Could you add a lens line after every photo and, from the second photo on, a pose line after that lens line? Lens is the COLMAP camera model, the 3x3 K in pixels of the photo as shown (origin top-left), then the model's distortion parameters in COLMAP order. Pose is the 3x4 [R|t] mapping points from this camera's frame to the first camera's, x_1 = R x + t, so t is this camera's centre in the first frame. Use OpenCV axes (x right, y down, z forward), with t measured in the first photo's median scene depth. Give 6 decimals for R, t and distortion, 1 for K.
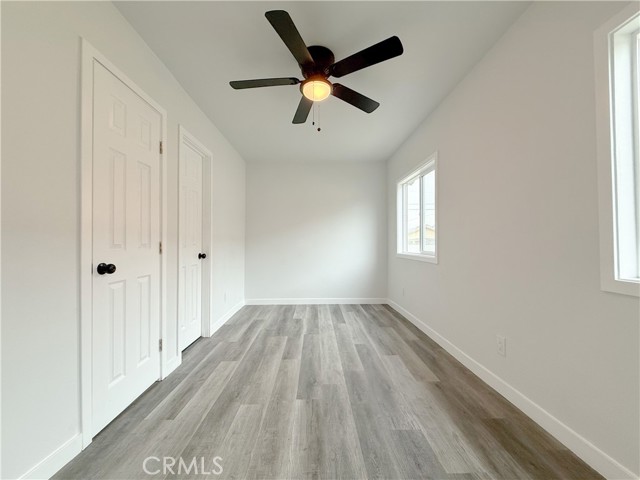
lens RADIAL K [[255.3, 0, 320.7], [0, 255.3, 241.5], [0, 0, 1]] dist [0.001998, -0.000120]
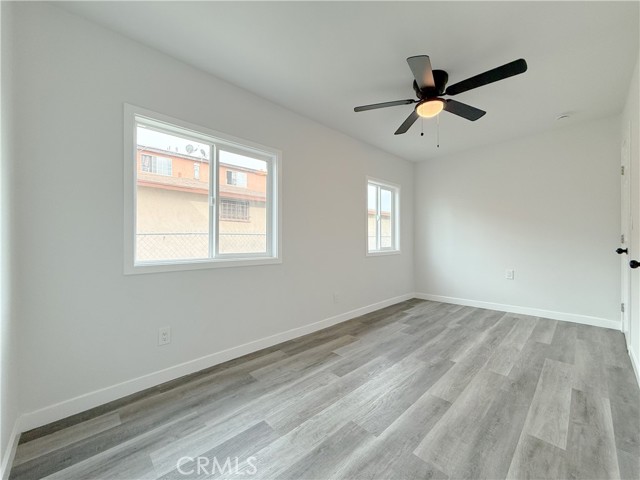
lens RADIAL K [[255.3, 0, 323.2], [0, 255.3, 239.3], [0, 0, 1]] dist [0.001998, -0.000120]
pose [[-0.681131, 0.005317, 0.732142, -0.449107], [-0.004435, 0.999925, -0.011388, 0.008650], [-0.732148, -0.011004, -0.681057, 1.824217]]
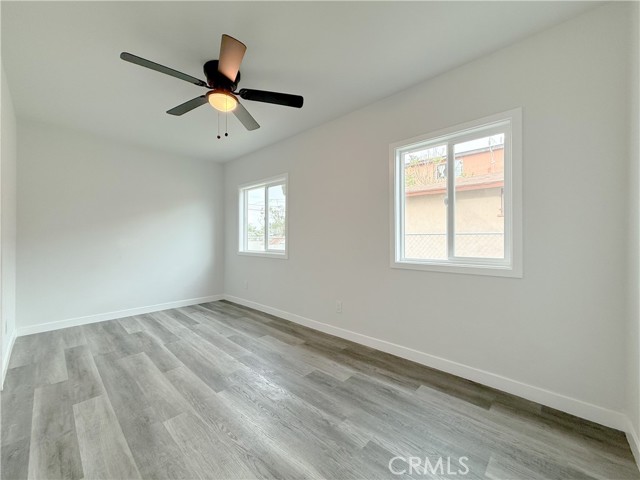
lens RADIAL K [[255.3, 0, 318.7], [0, 255.3, 241.2], [0, 0, 1]] dist [0.001998, -0.000120]
pose [[0.699109, -0.002826, 0.715010, -0.426981], [-0.008878, 0.999881, 0.012633, -0.024928], [-0.714960, -0.015180, 0.699000, -0.030126]]
